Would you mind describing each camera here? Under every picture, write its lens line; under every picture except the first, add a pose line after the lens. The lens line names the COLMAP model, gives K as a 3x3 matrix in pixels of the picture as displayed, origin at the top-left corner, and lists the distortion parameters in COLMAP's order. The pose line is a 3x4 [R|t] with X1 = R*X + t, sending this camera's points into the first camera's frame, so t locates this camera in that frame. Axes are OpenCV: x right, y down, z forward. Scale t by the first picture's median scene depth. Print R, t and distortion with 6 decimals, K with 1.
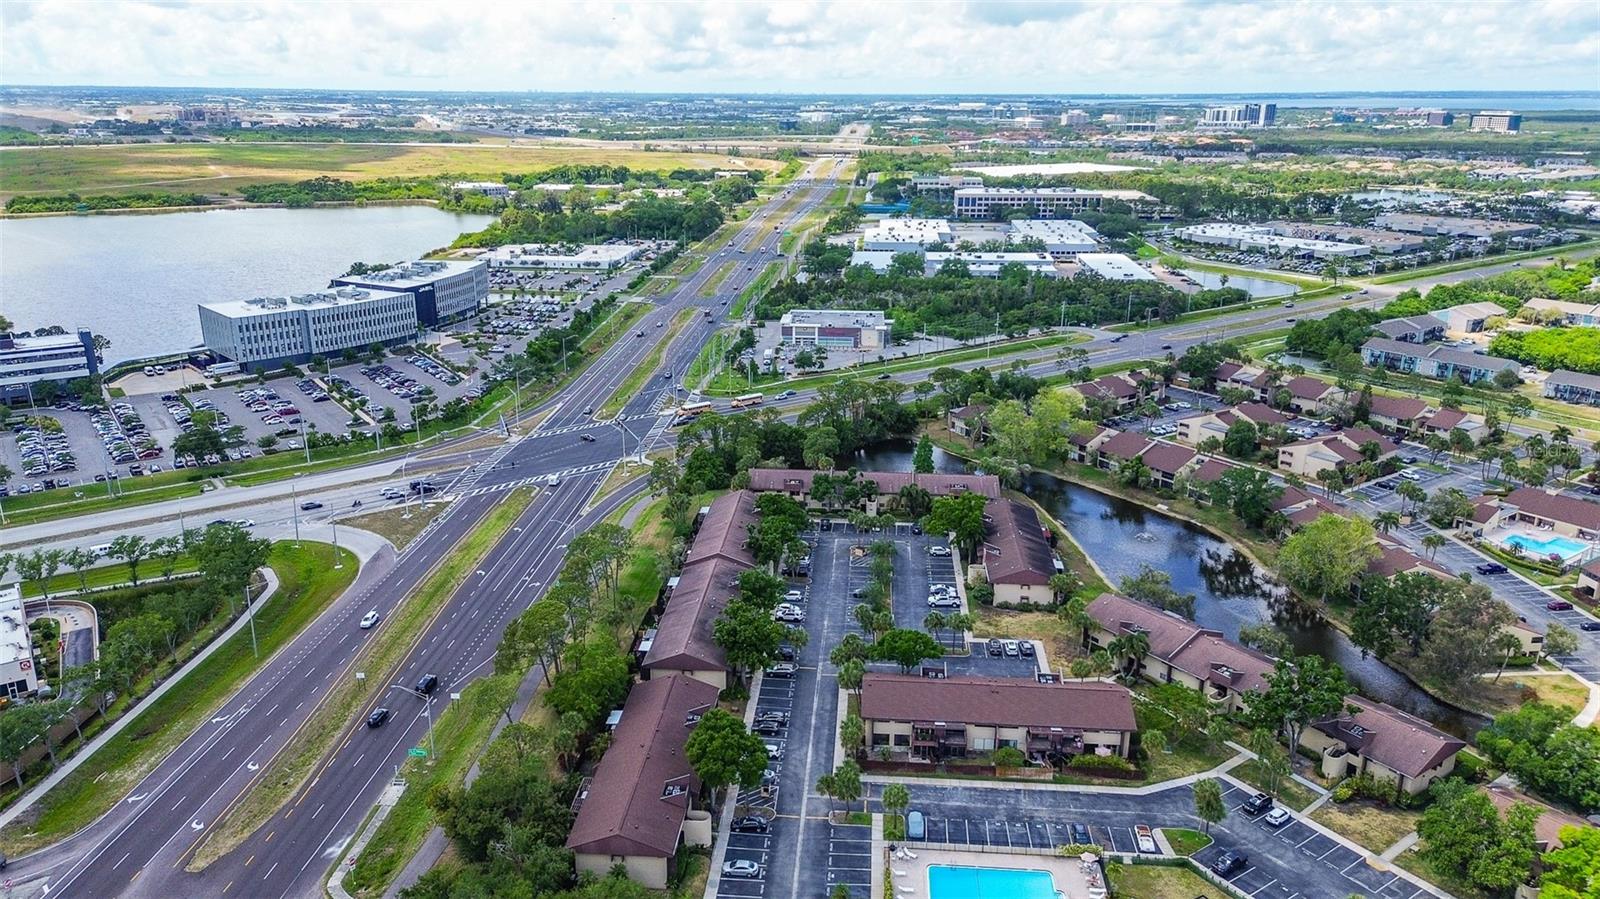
lens RADIAL K [[1118.8, 0, 803.8], [0, 1118.8, 447.7], [0, 0, 1]] dist [0.070131, -0.046010]
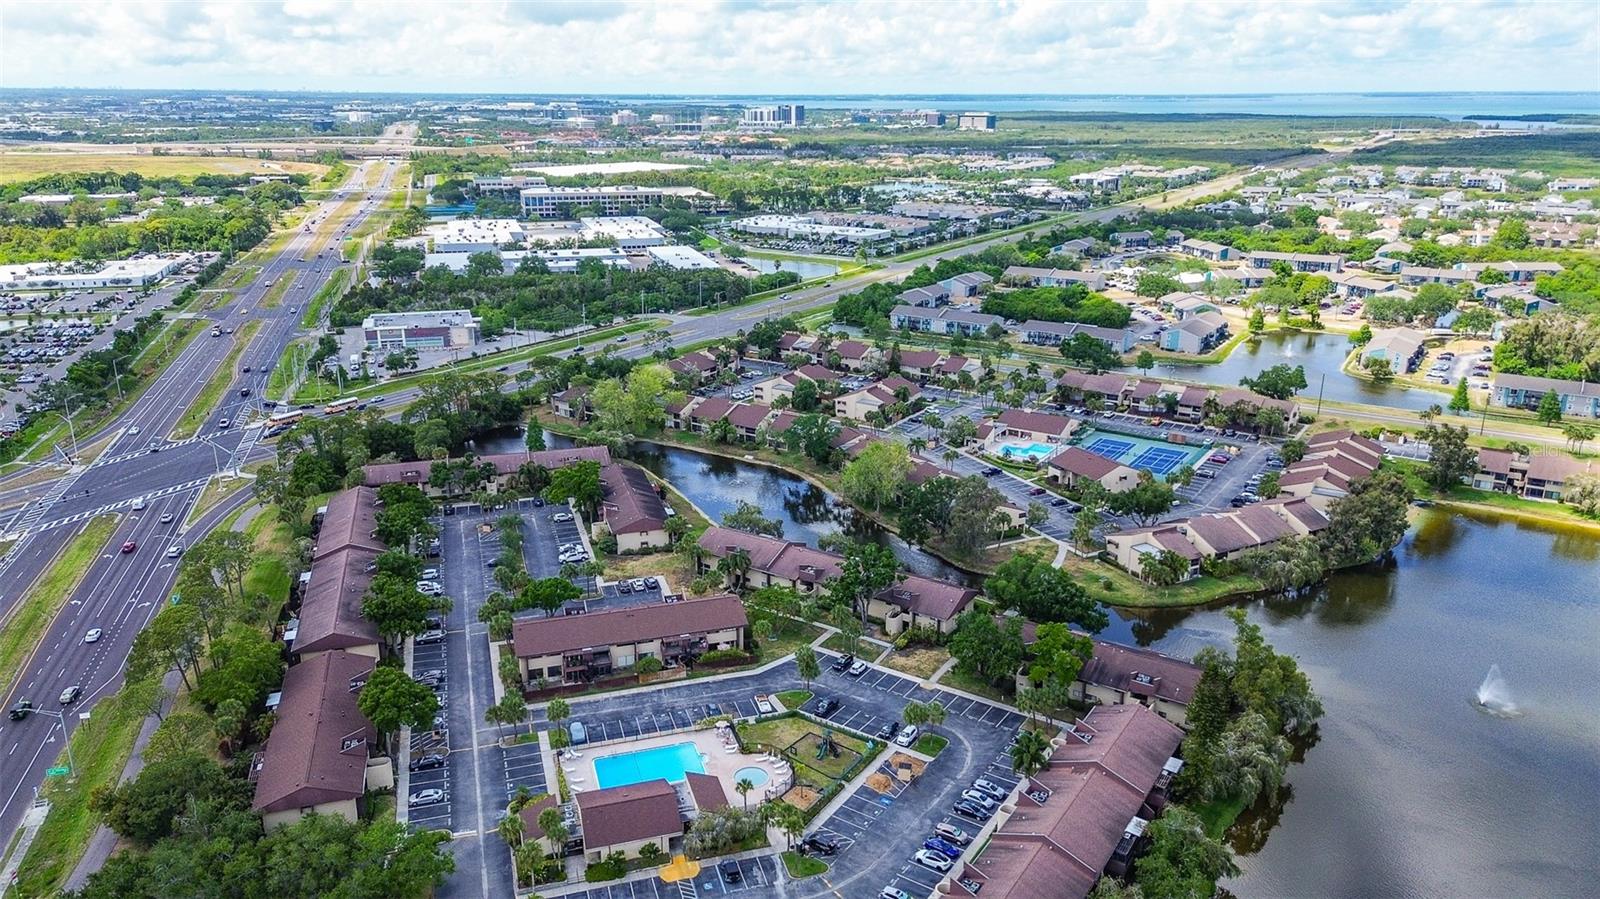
lens RADIAL K [[1118.8, 0, 809.1], [0, 1118.8, 454.1], [0, 0, 1]] dist [0.070131, -0.046010]
pose [[0.927697, -0.115994, 0.354858, -0.030010], [0.114040, 0.993123, 0.026495, 0.023261], [-0.355491, 0.015889, 0.934545, -0.090778]]
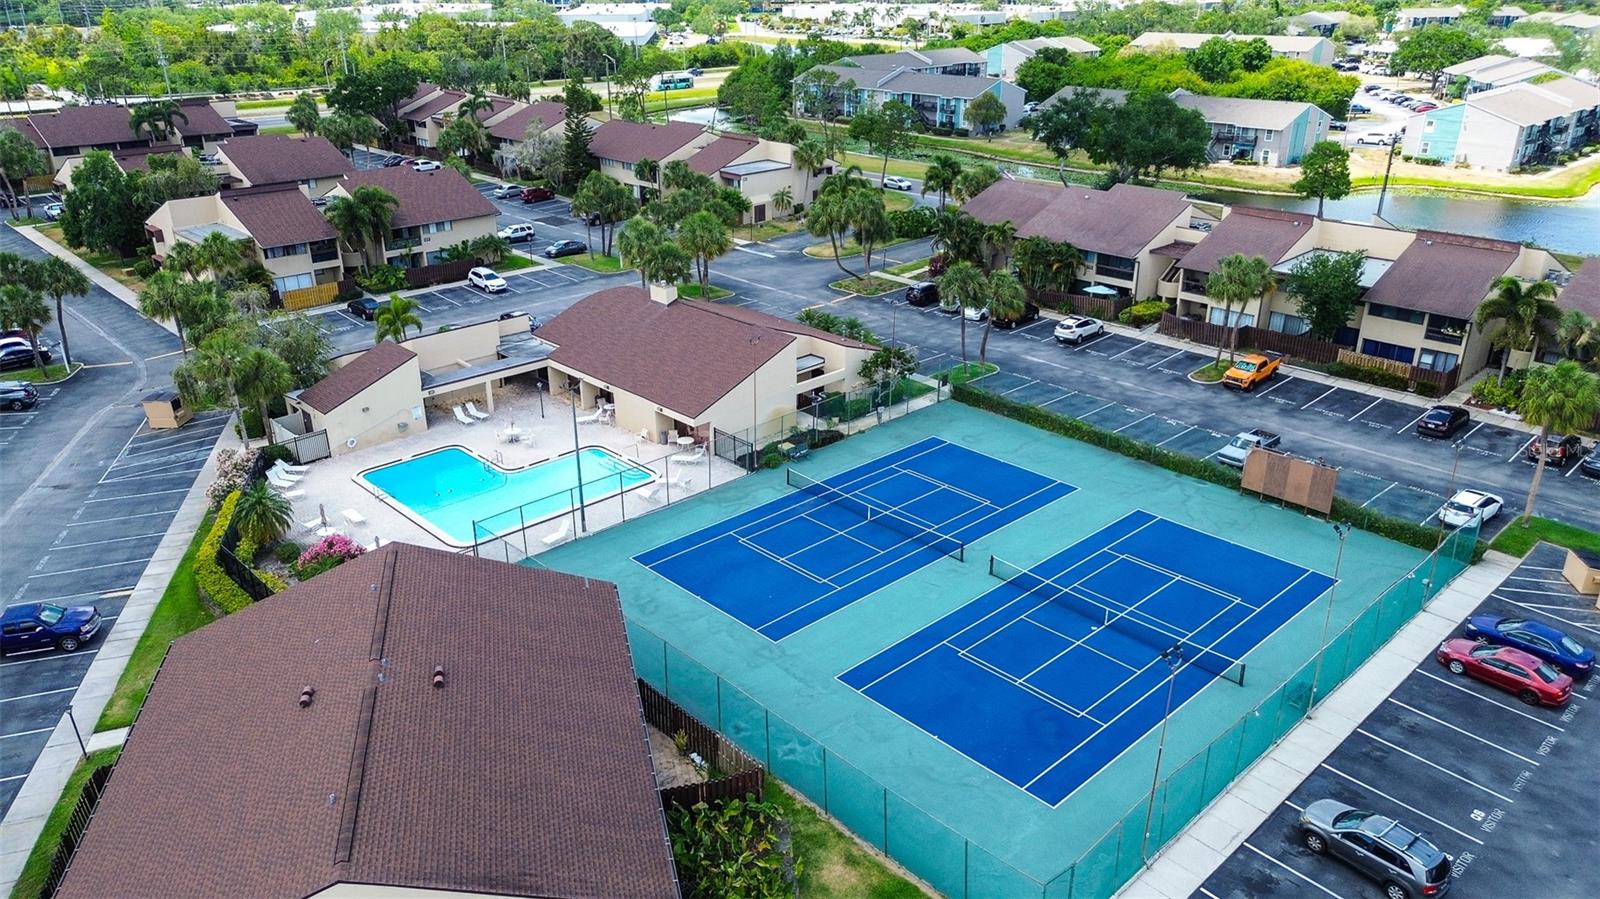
lens RADIAL K [[1118.8, 0, 800.2], [0, 1118.8, 449.7], [0, 0, 1]] dist [0.070131, -0.046010]
pose [[0.989664, -0.068165, 0.126171, 0.545249], [0.055063, 0.992993, 0.104565, 0.044323], [-0.132415, -0.096537, 0.986482, 0.574876]]
